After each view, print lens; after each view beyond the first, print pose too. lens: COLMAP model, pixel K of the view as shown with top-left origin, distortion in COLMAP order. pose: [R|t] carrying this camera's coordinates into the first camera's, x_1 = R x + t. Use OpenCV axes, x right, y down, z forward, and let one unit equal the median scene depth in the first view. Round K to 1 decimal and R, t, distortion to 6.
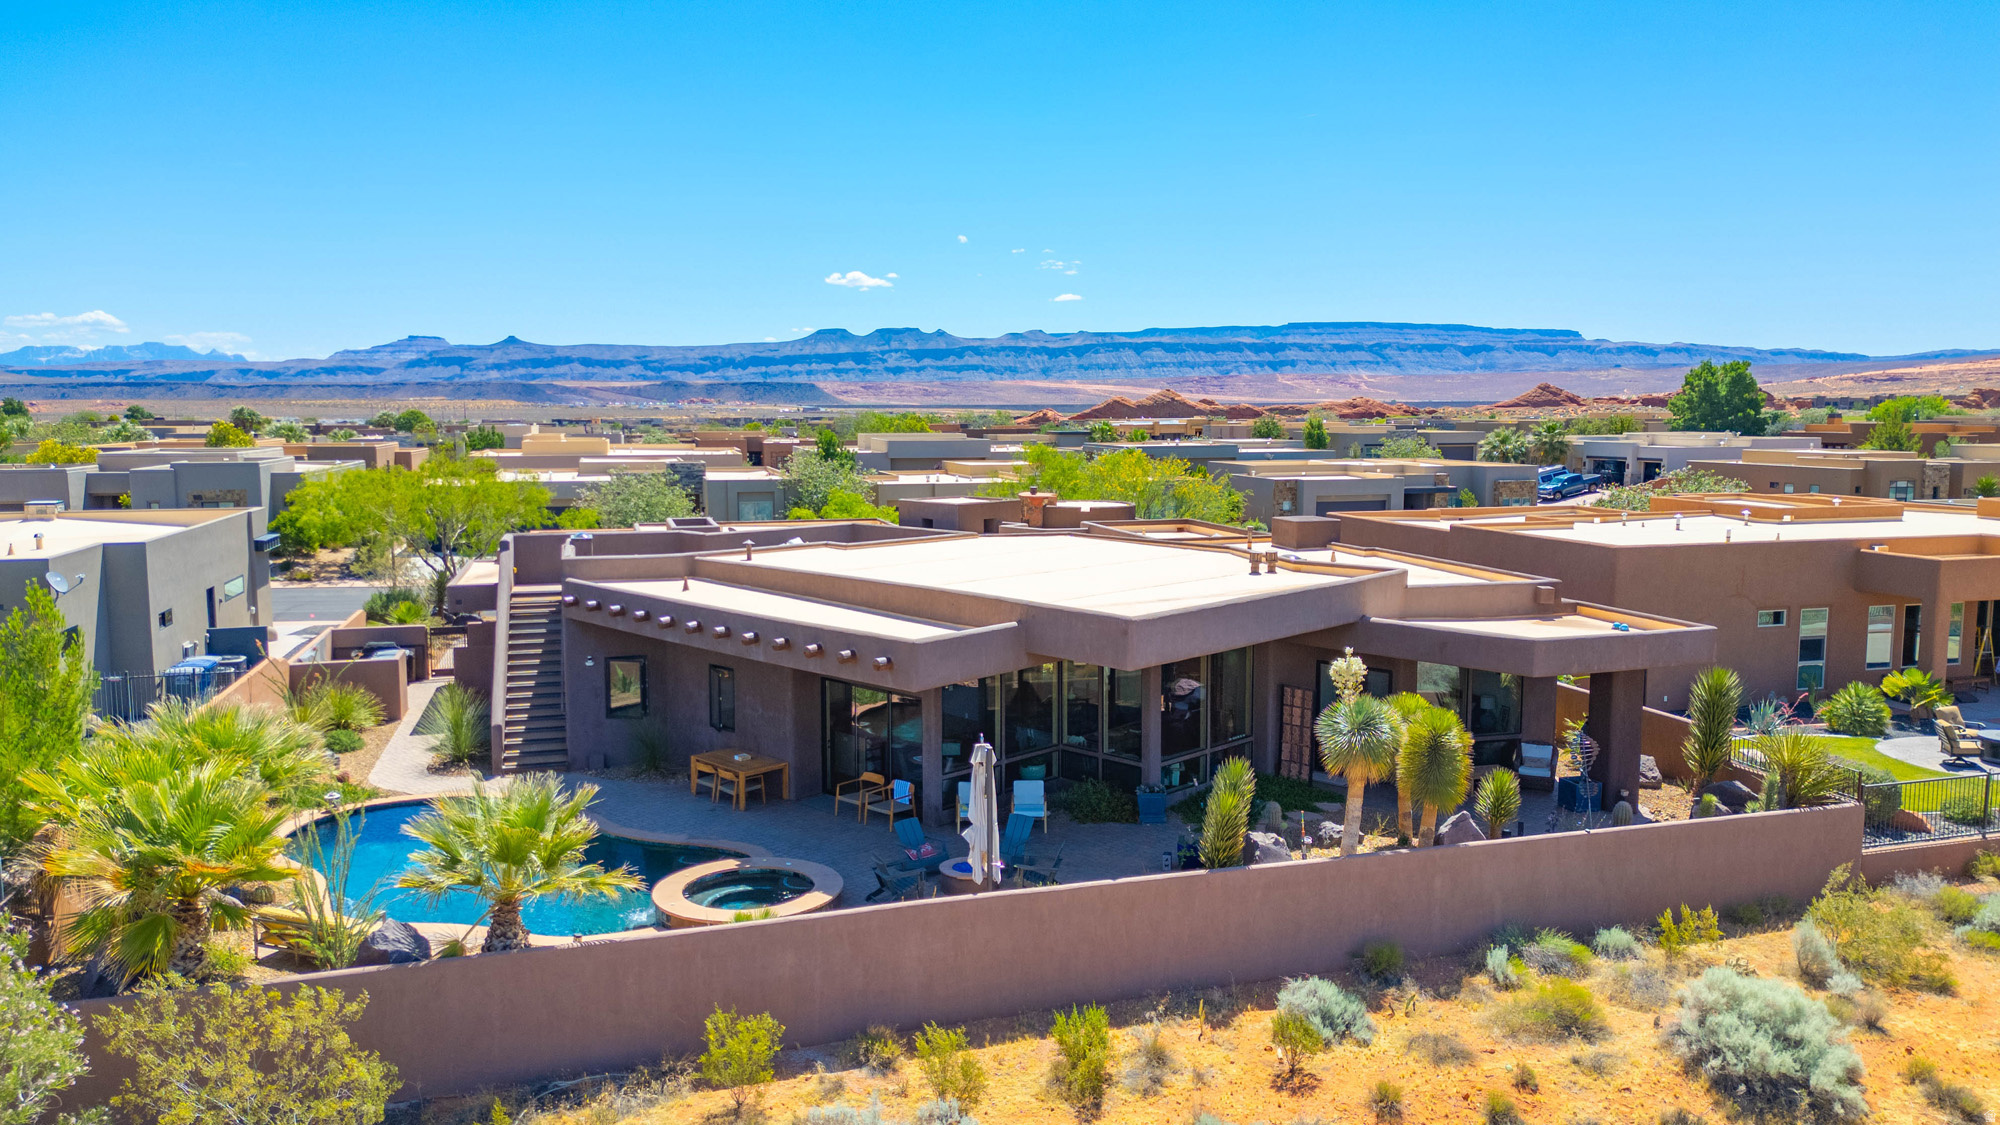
lens RADIAL K [[1411.2, 0, 1000.0], [0, 1411.2, 562.5], [0, 0, 1]] dist [0.079672, -0.075959]
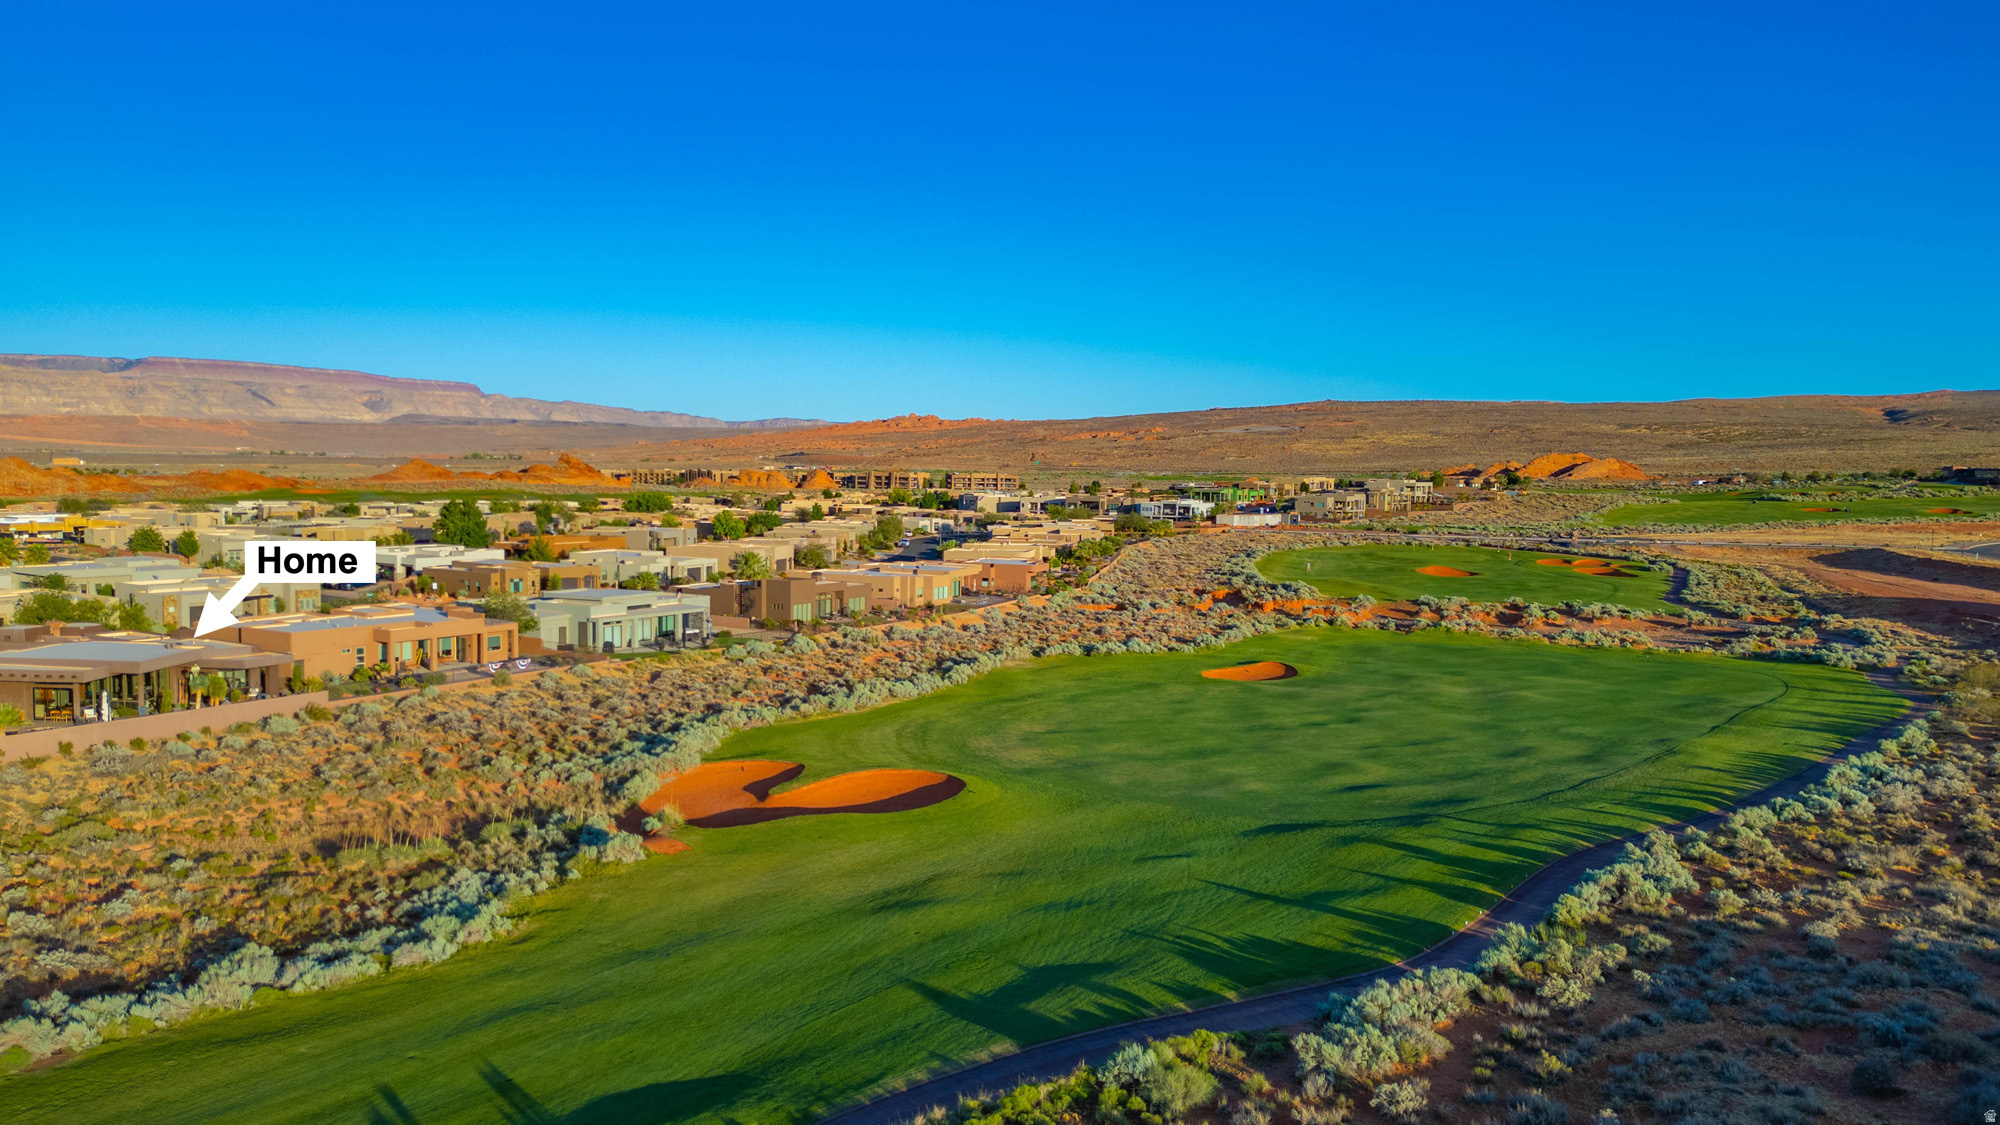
lens RADIAL K [[1475.0, 0, 1000.0], [0, 1475.0, 562.5], [0, 0, 1]] dist [0.073243, -0.097359]
pose [[0.759037, -0.035101, 0.650100, -0.767972], [0.058771, 0.998163, -0.014726, -0.036218], [-0.648389, 0.049384, 0.759706, -3.696716]]
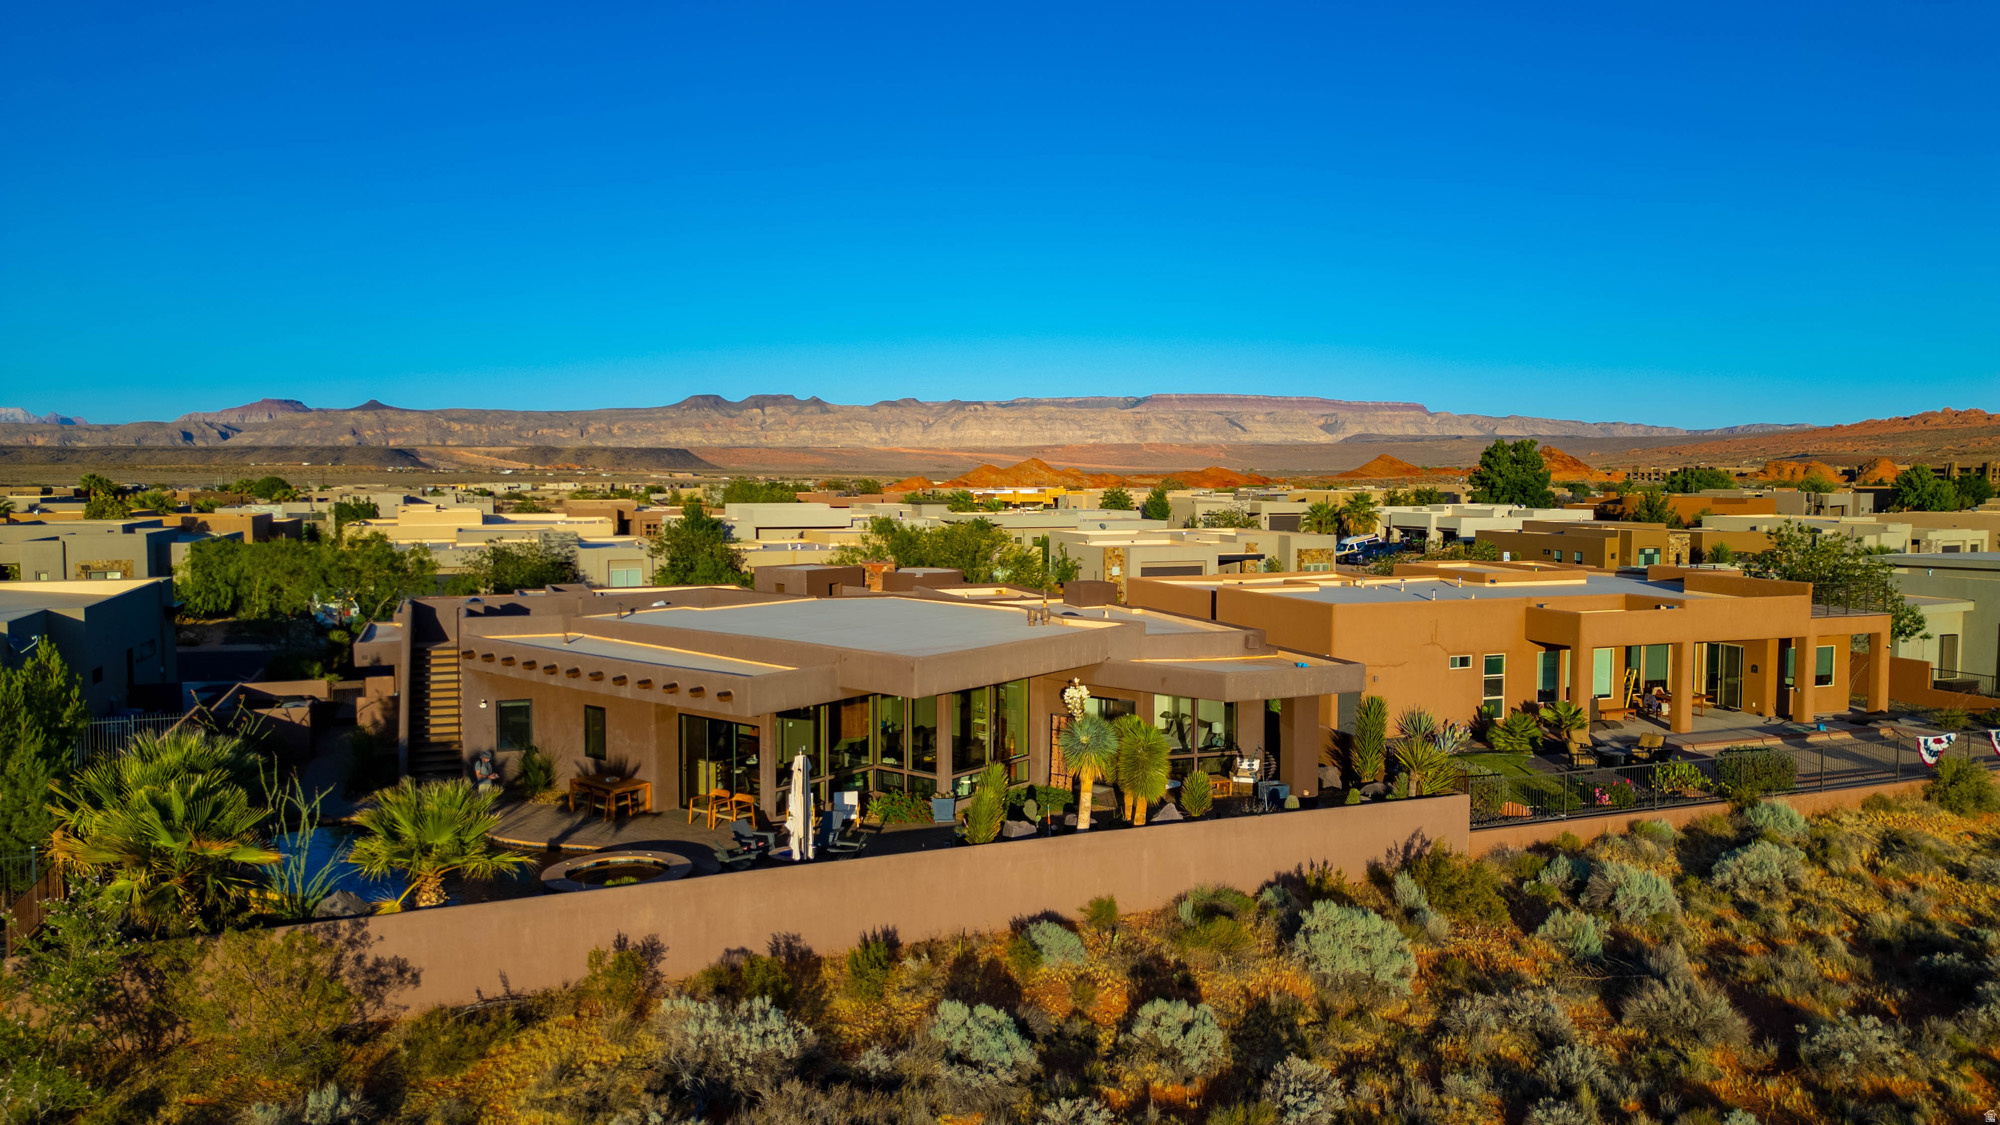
lens RADIAL K [[1411.2, 0, 1000.0], [0, 1411.2, 562.5], [0, 0, 1]] dist [0.079672, -0.075959]
pose [[0.996247, -0.002265, 0.086523, 0.049533], [0.006262, 0.998924, -0.045951, 0.009522], [-0.086326, 0.046320, 0.995190, -0.282112]]
